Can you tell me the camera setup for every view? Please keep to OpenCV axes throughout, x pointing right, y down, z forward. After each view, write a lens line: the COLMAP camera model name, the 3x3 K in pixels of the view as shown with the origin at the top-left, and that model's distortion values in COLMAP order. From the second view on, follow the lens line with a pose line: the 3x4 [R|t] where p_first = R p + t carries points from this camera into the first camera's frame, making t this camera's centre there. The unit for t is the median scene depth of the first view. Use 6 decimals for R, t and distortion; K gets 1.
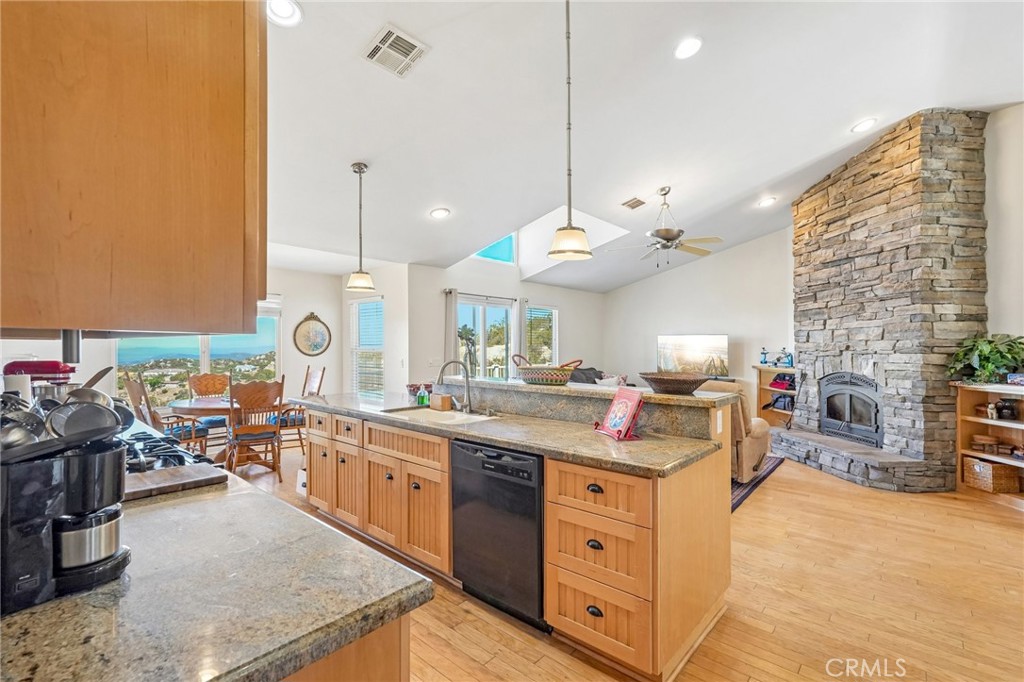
lens RADIAL K [[462.9, 0, 519.5], [0, 462.9, 338.3], [0, 0, 1]] dist [-0.006291, 0.002163]
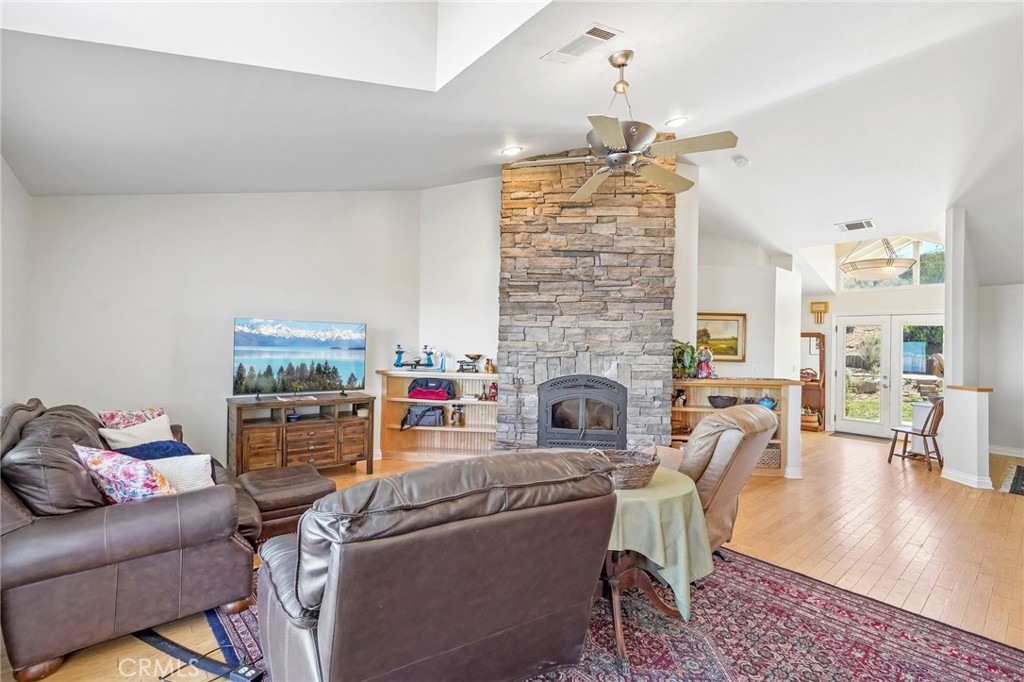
lens RADIAL K [[462.9, 0, 515.0], [0, 462.9, 341.4], [0, 0, 1]] dist [-0.006291, 0.002163]
pose [[0.145092, 0.002947, 0.989414, -0.209455], [-0.036604, 0.999327, 0.002391, 0.008649], [-0.988741, -0.036563, 0.145102, 0.939516]]
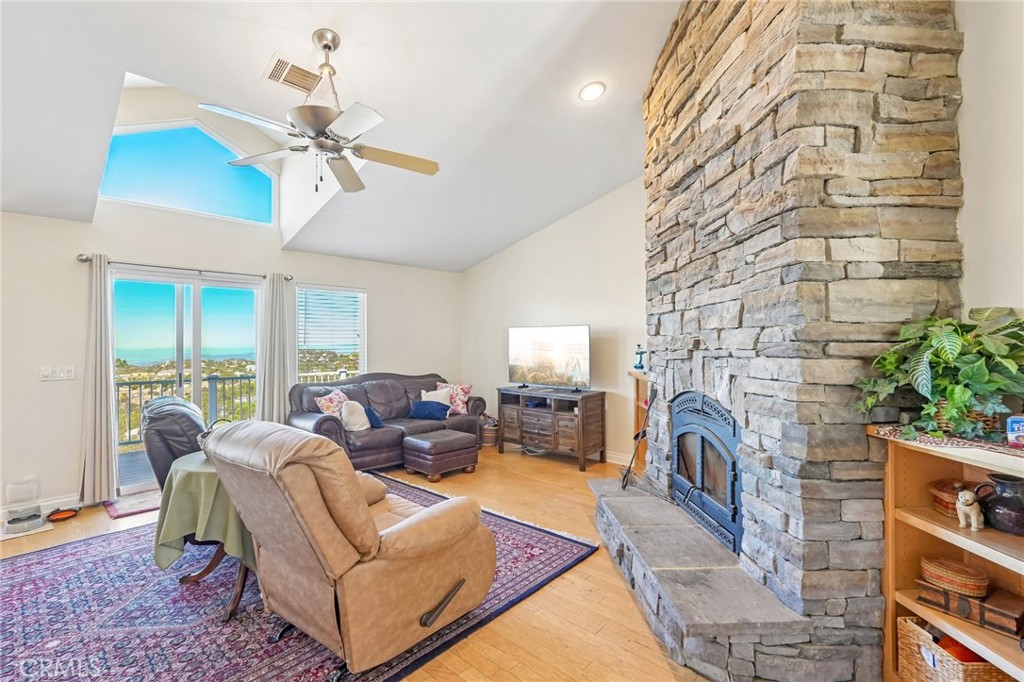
lens RADIAL K [[462.9, 0, 517.4], [0, 462.9, 344.3], [0, 0, 1]] dist [-0.006291, 0.002163]
pose [[0.999657, -0.009949, -0.024215, 0.488532], [0.010400, 0.999773, 0.018584, 0.008058], [0.024024, -0.018830, 0.999534, 0.450147]]
